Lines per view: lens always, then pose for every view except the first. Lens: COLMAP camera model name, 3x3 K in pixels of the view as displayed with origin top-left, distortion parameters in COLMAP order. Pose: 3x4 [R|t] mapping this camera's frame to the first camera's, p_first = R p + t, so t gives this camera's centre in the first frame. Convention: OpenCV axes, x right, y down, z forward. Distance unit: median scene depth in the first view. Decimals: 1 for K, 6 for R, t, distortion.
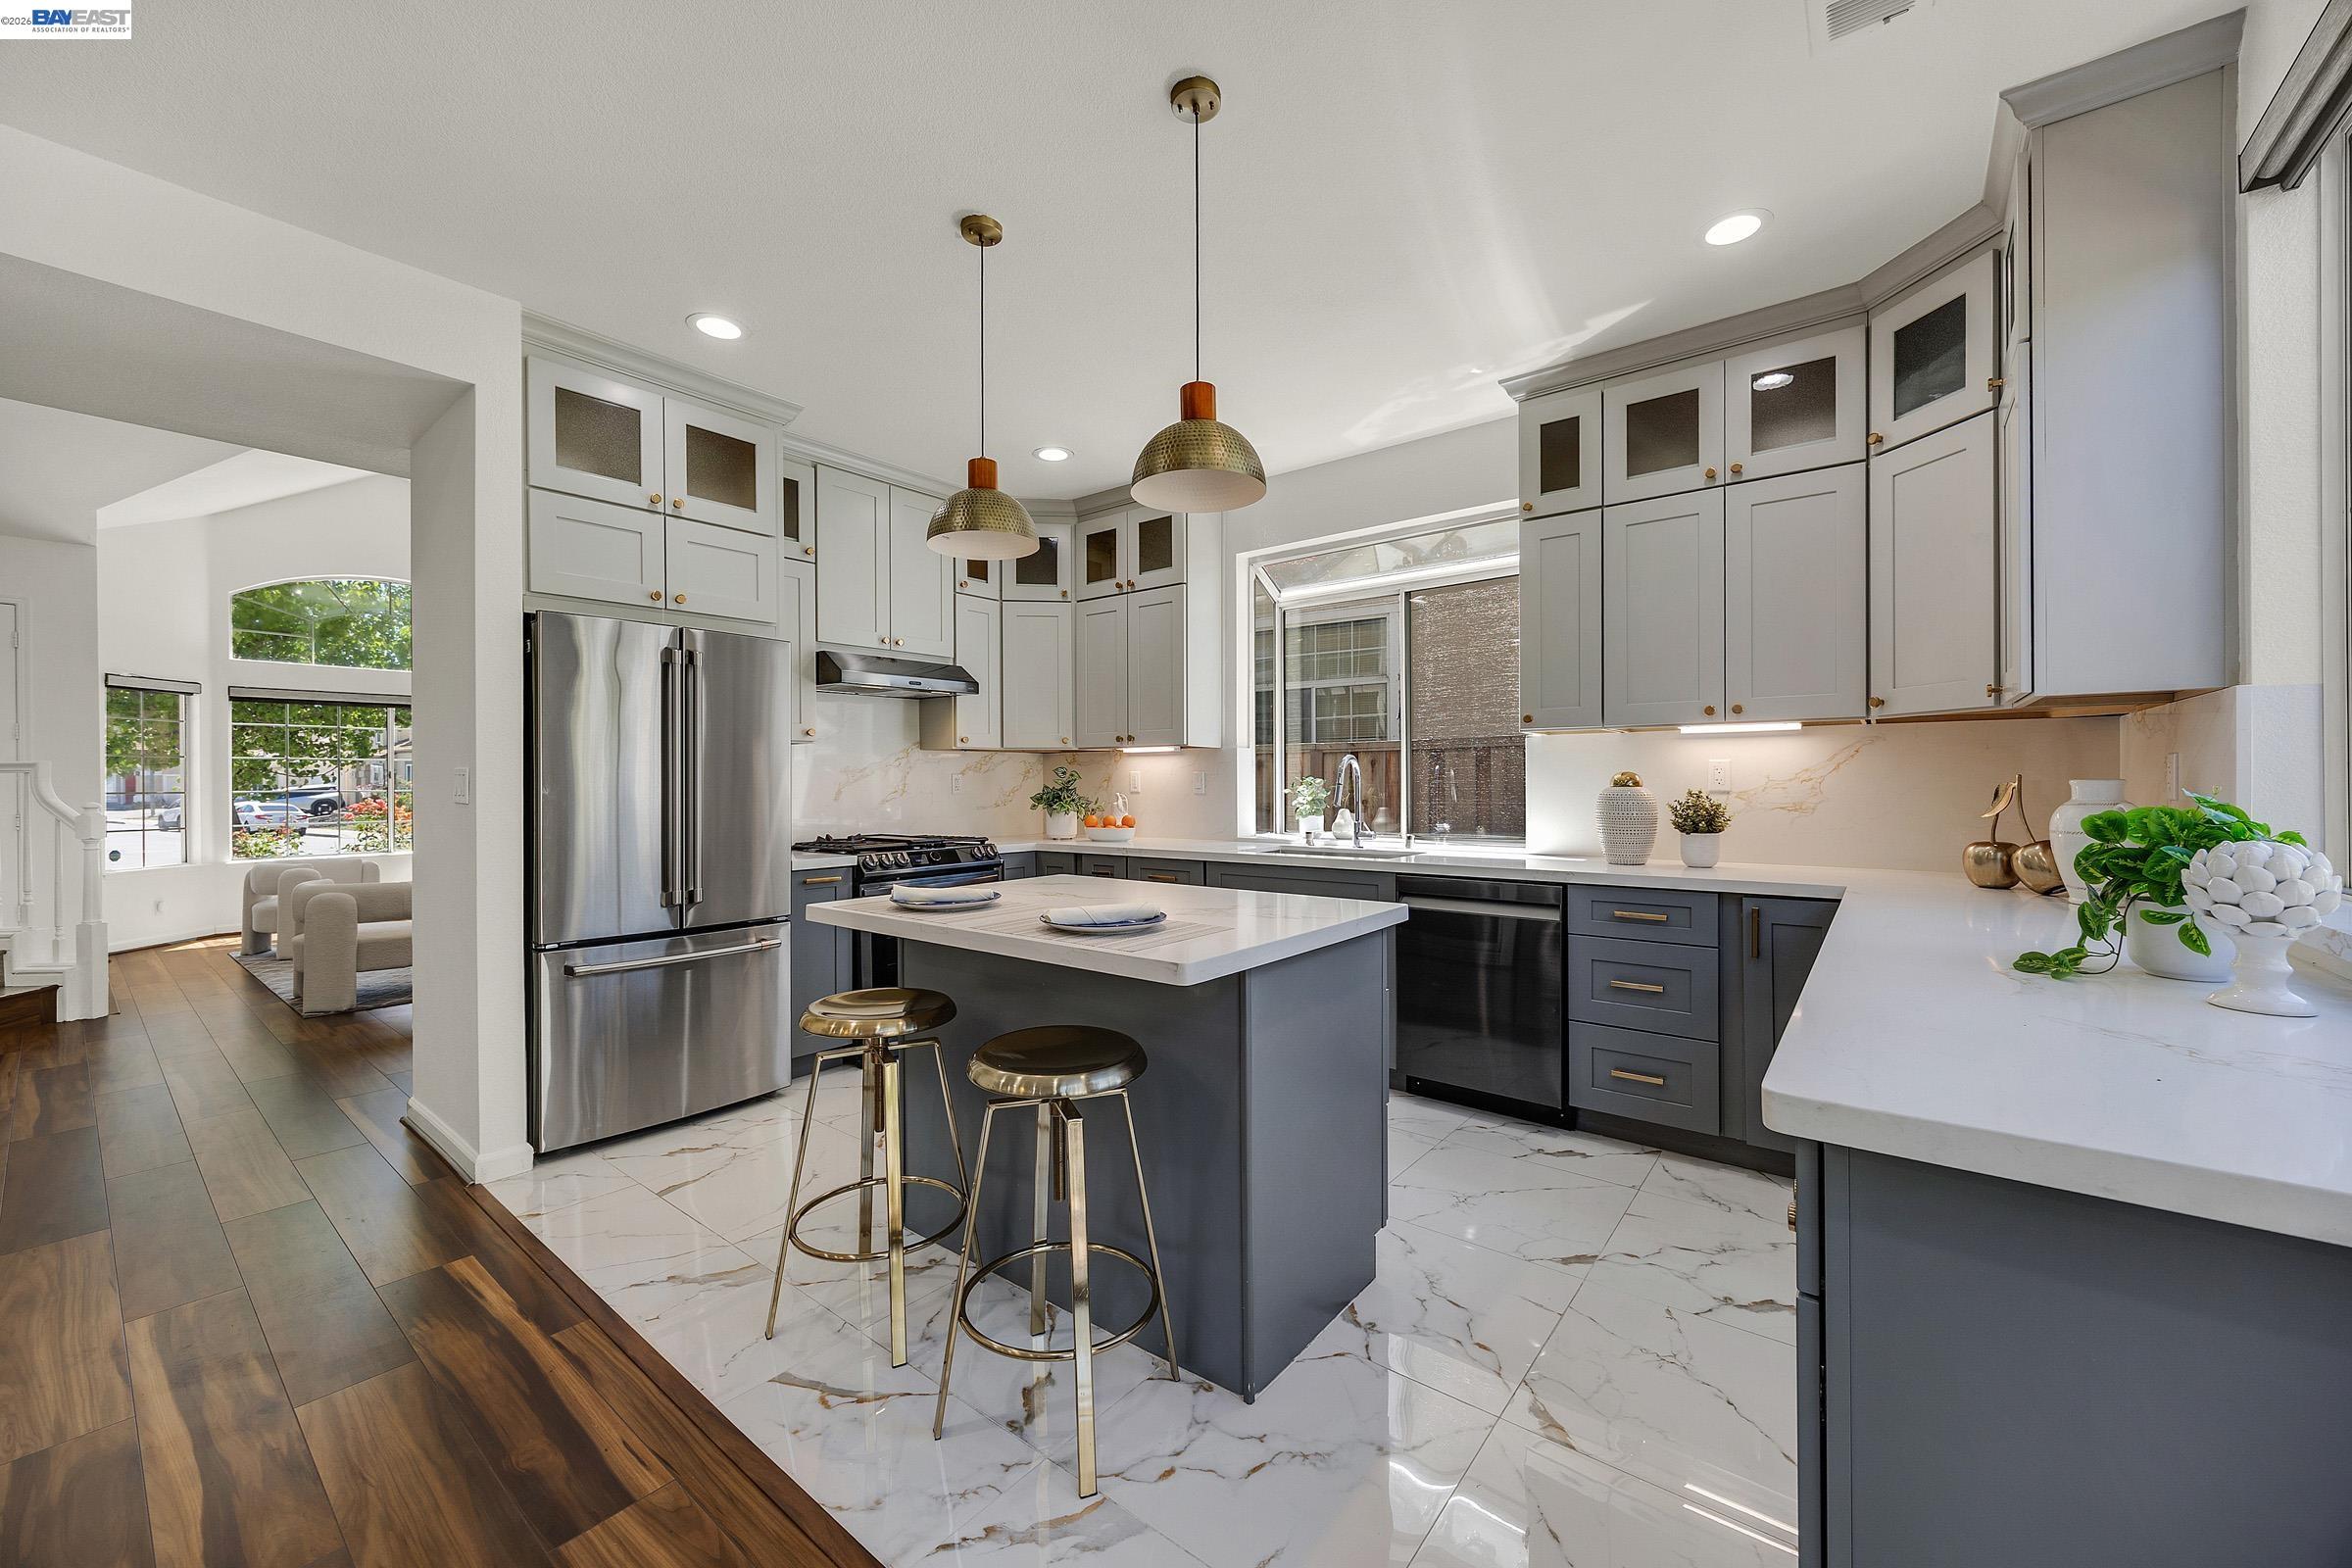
lens RADIAL K [[895.4, 0, 1134.8], [0, 895.4, 777.0], [0, 0, 1]] dist [-0.007184, 0.002166]
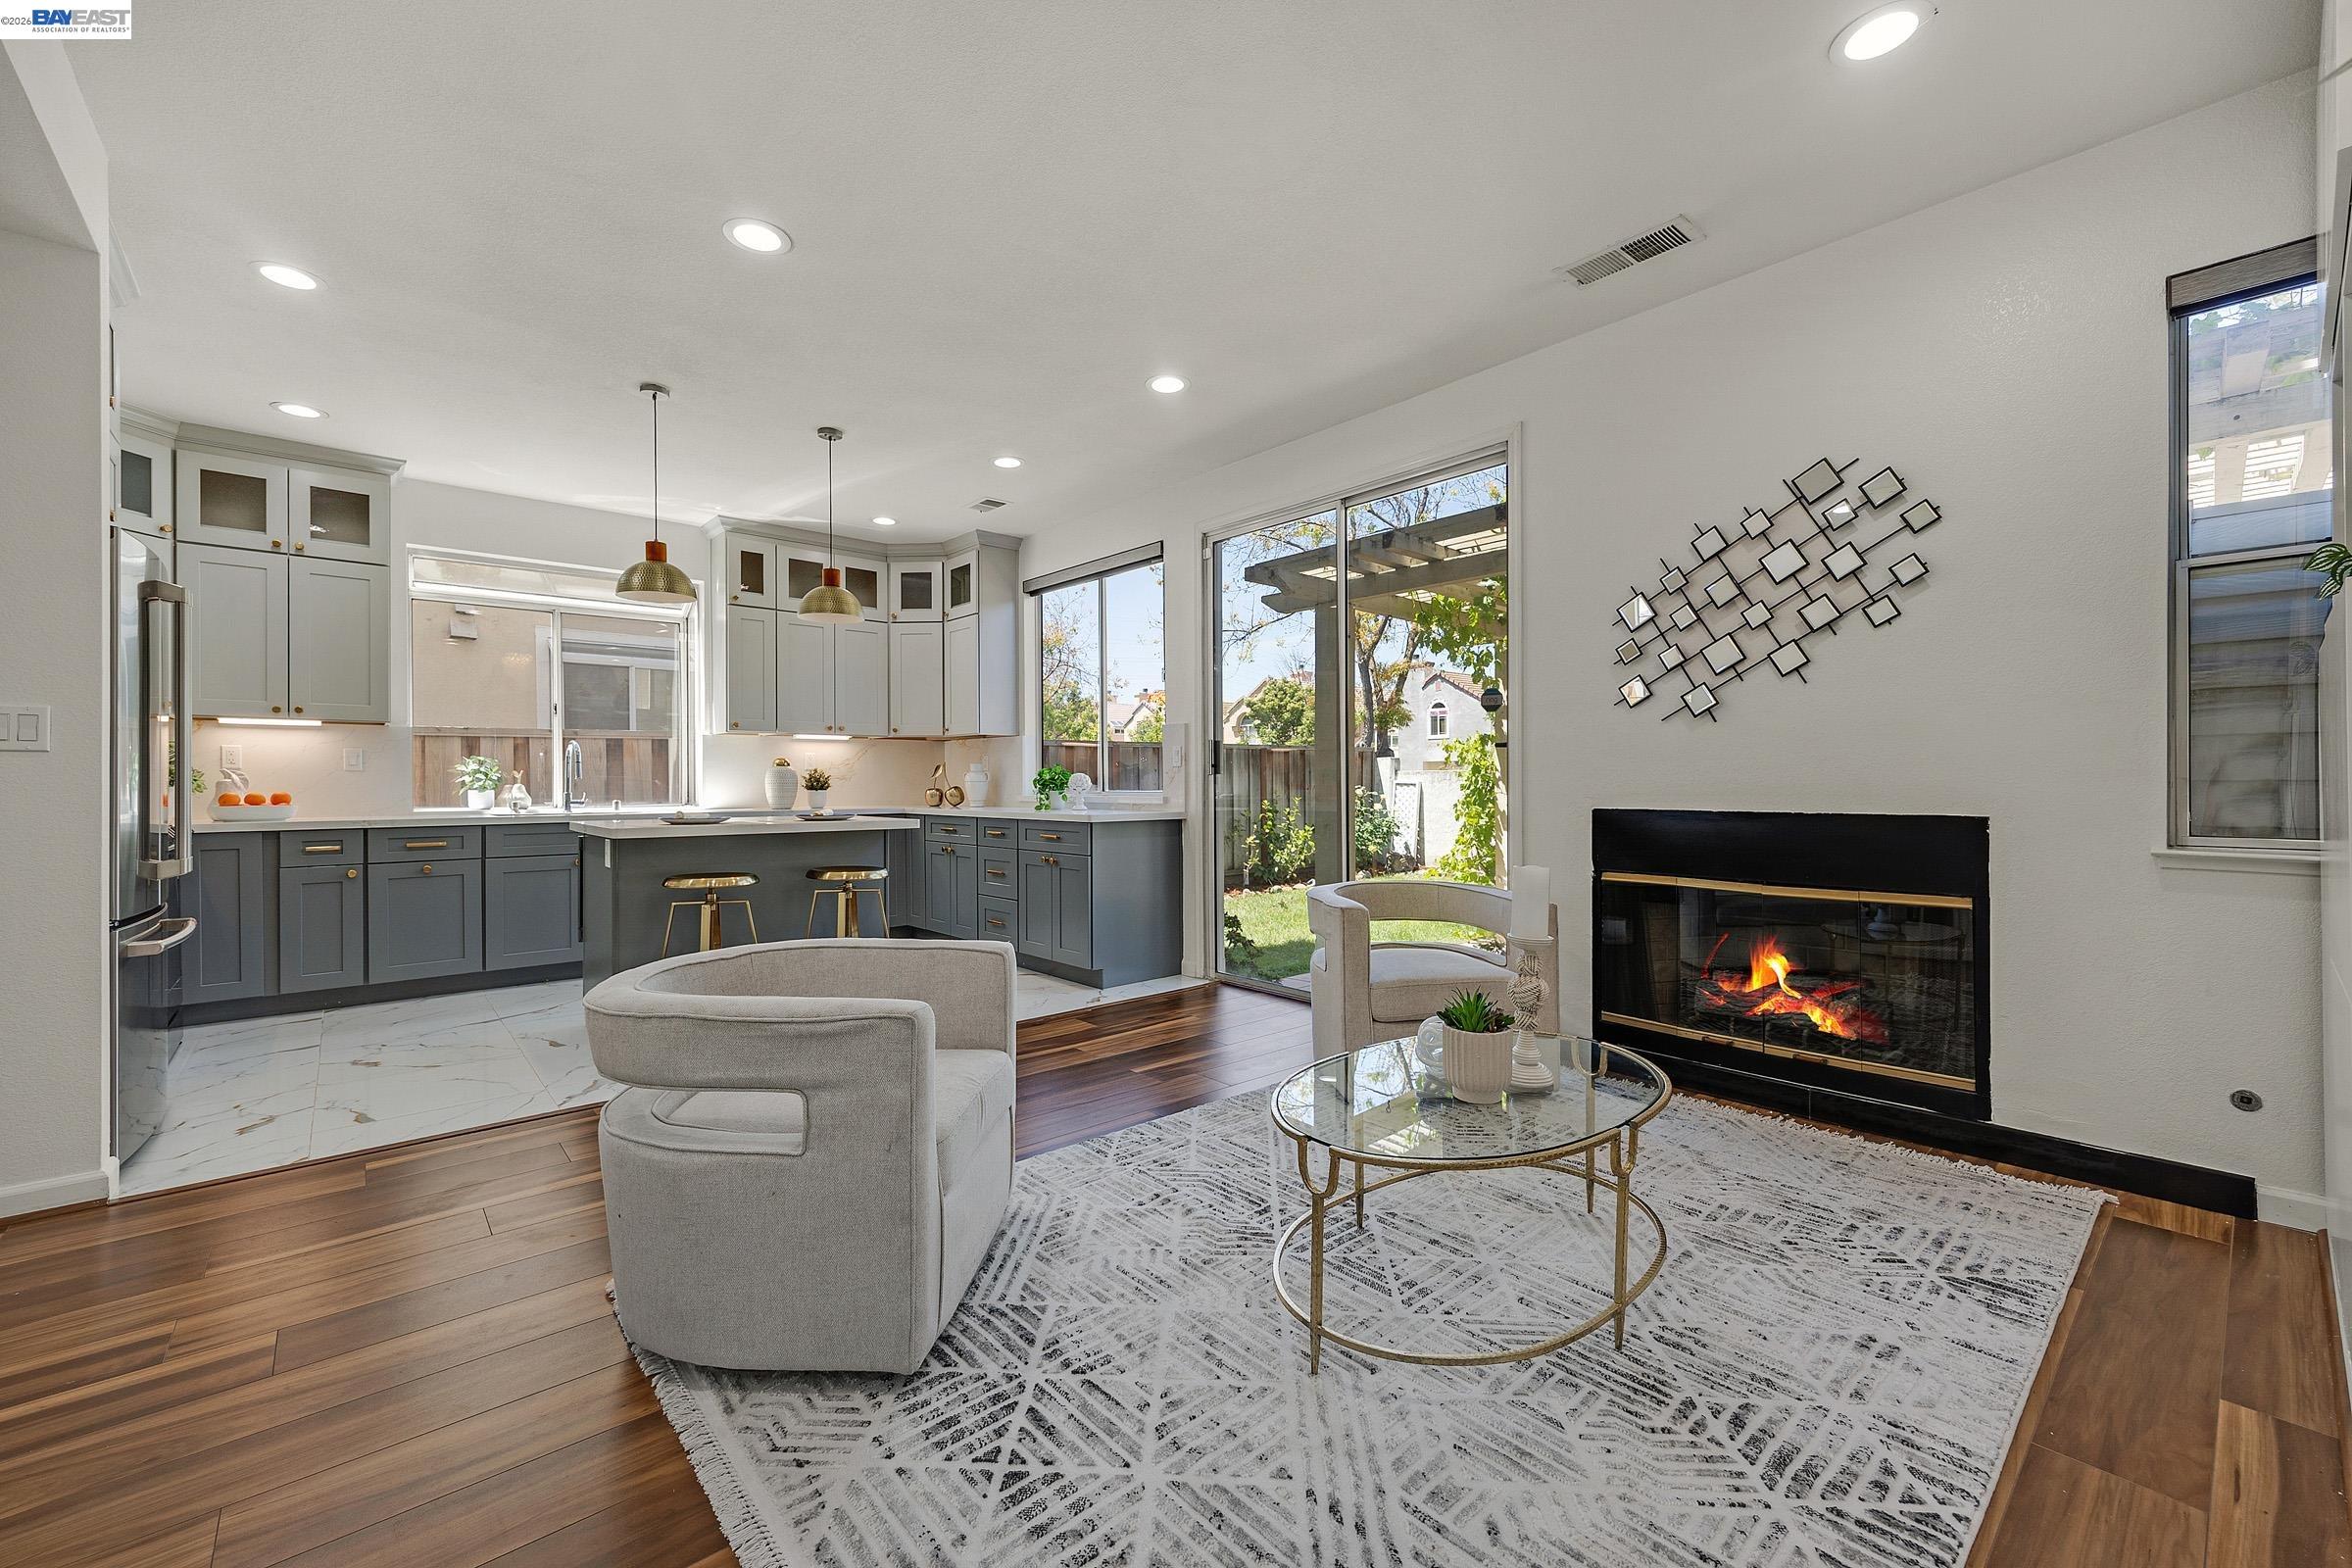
lens RADIAL K [[946.8, 0, 1169.8], [0, 946.8, 784.4], [0, 0, 1]] dist [0.008954, -0.001276]
pose [[0.152123, 0.003876, 0.988354, -1.225148], [-0.000316, 0.999992, -0.003873, 0.053966], [-0.988362, 0.000277, 0.152123, -0.069849]]
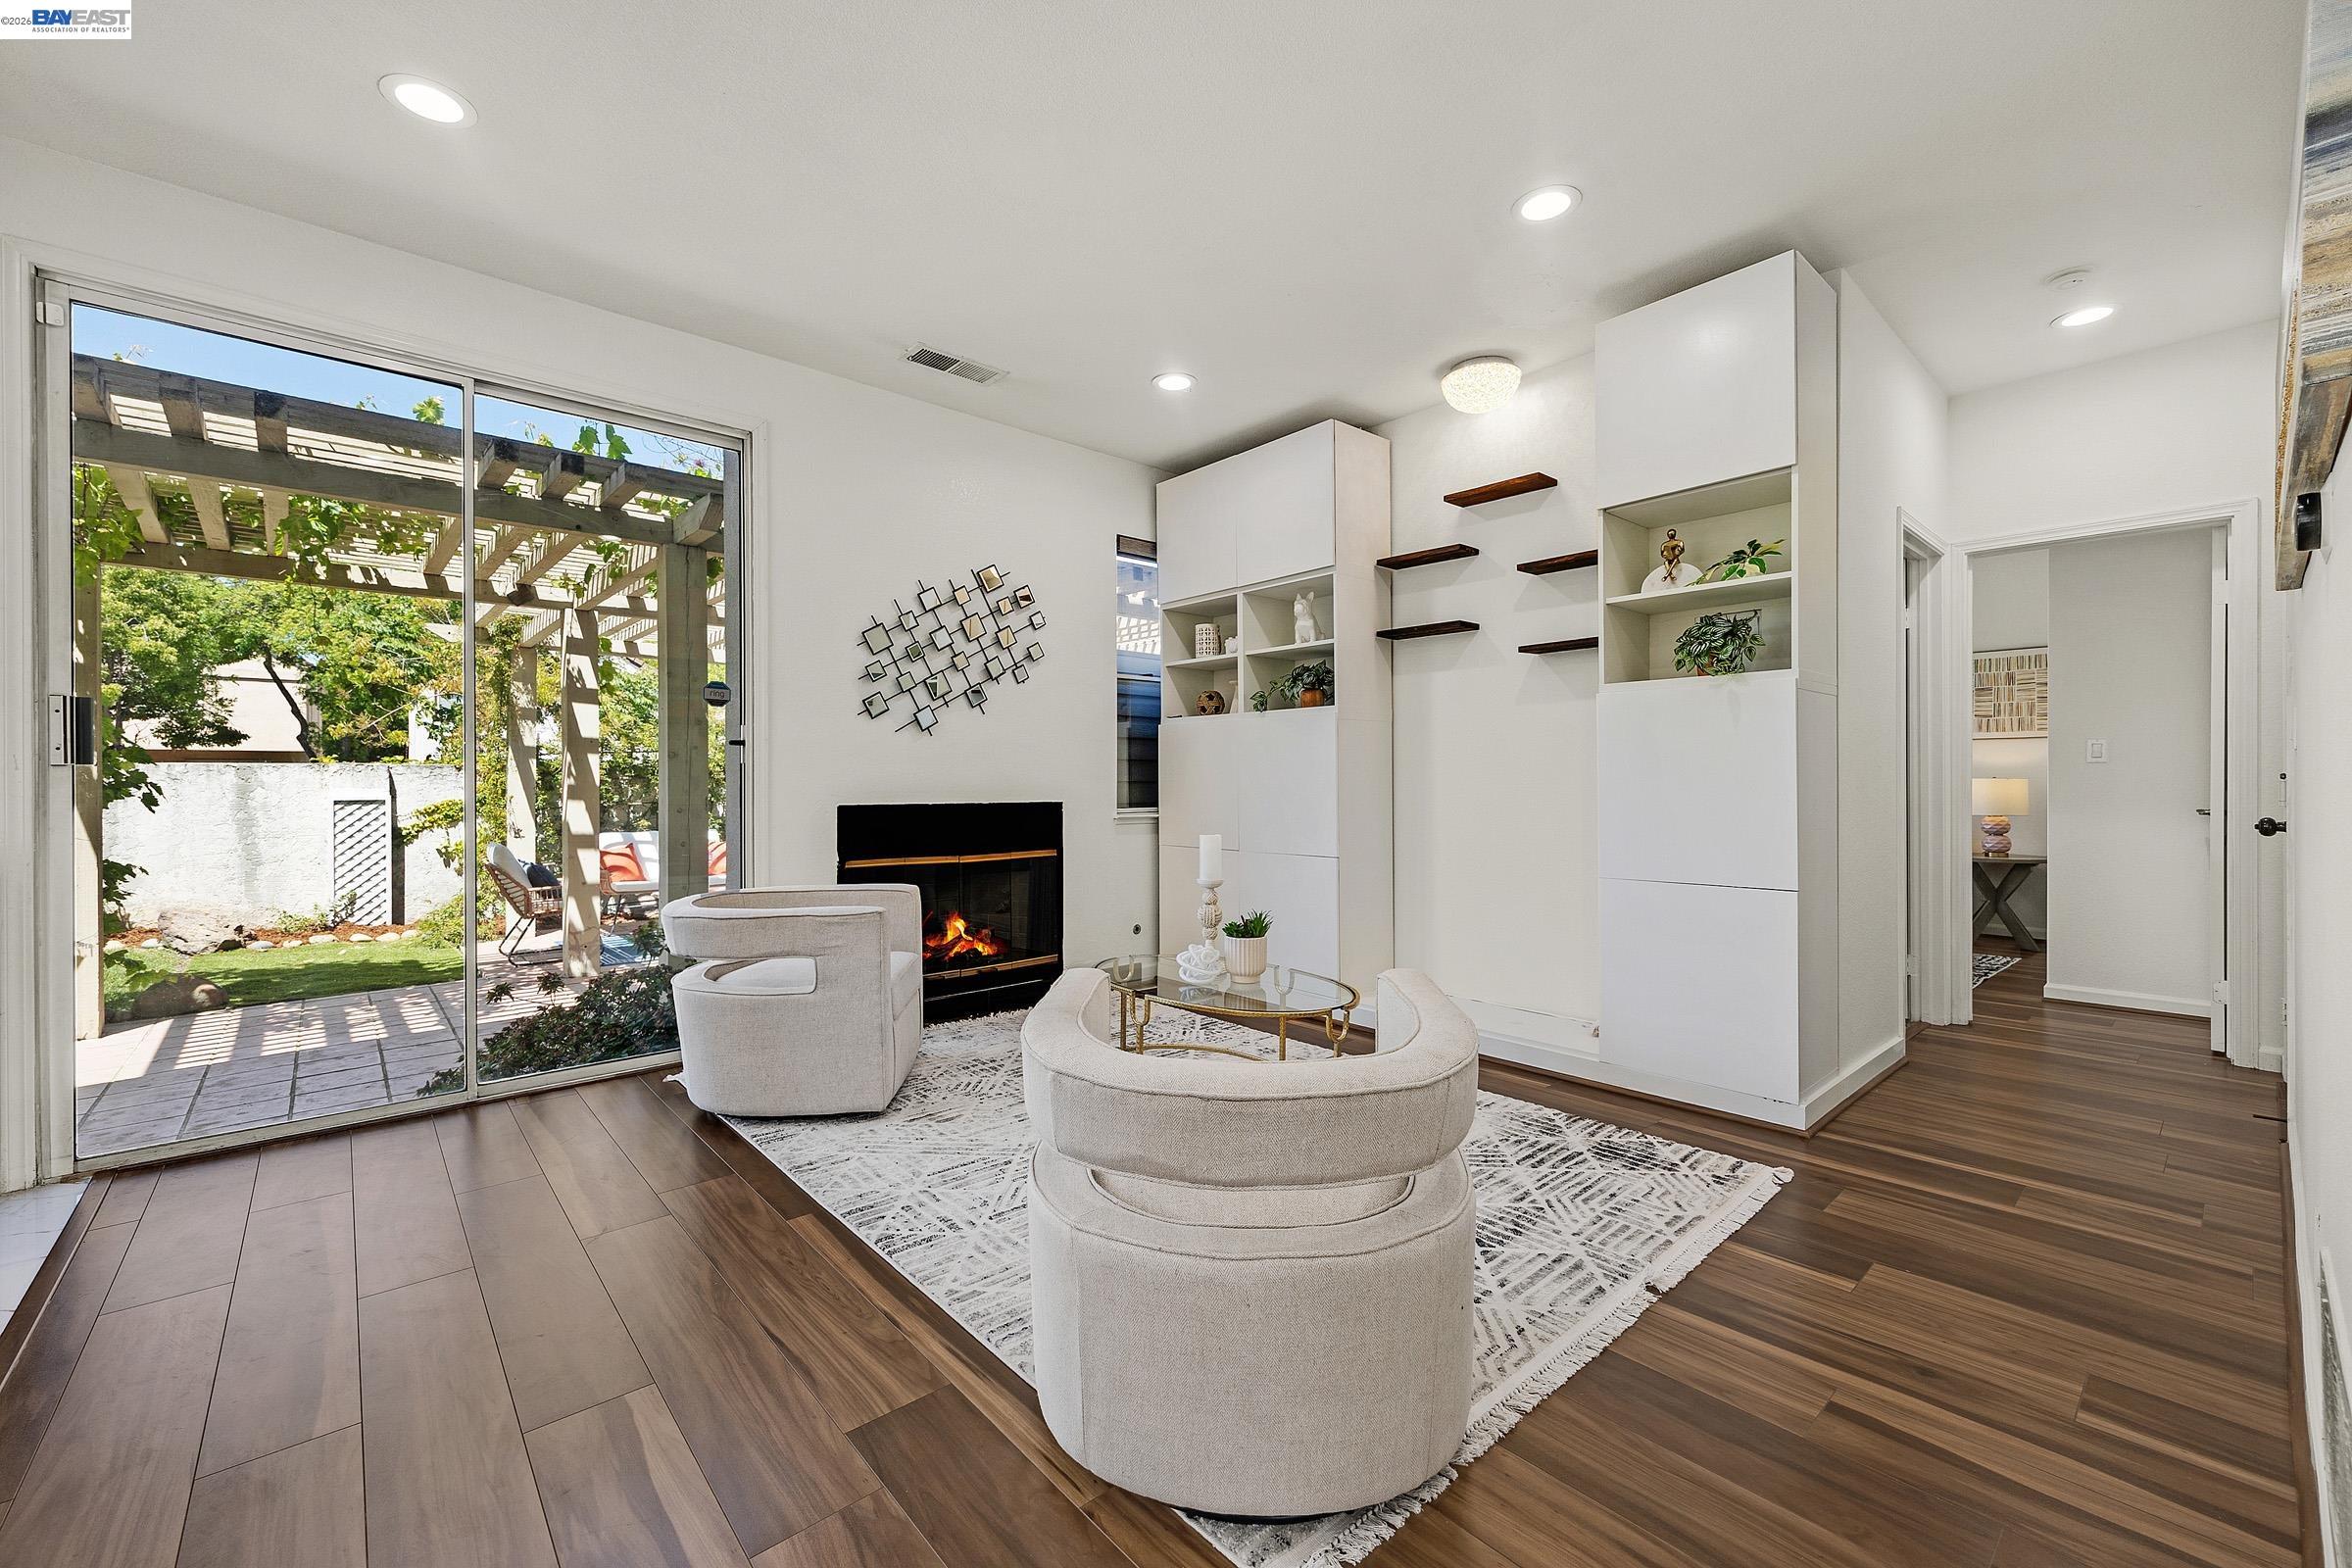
lens RADIAL K [[946.8, 0, 1191.8], [0, 946.8, 781.5], [0, 0, 1]] dist [0.008954, -0.001276]
pose [[-0.990772, 0.007192, 0.135349, -0.694979], [0.006794, 0.999971, -0.003398, 0.054104], [-0.135369, -0.002447, -0.990792, 0.743630]]
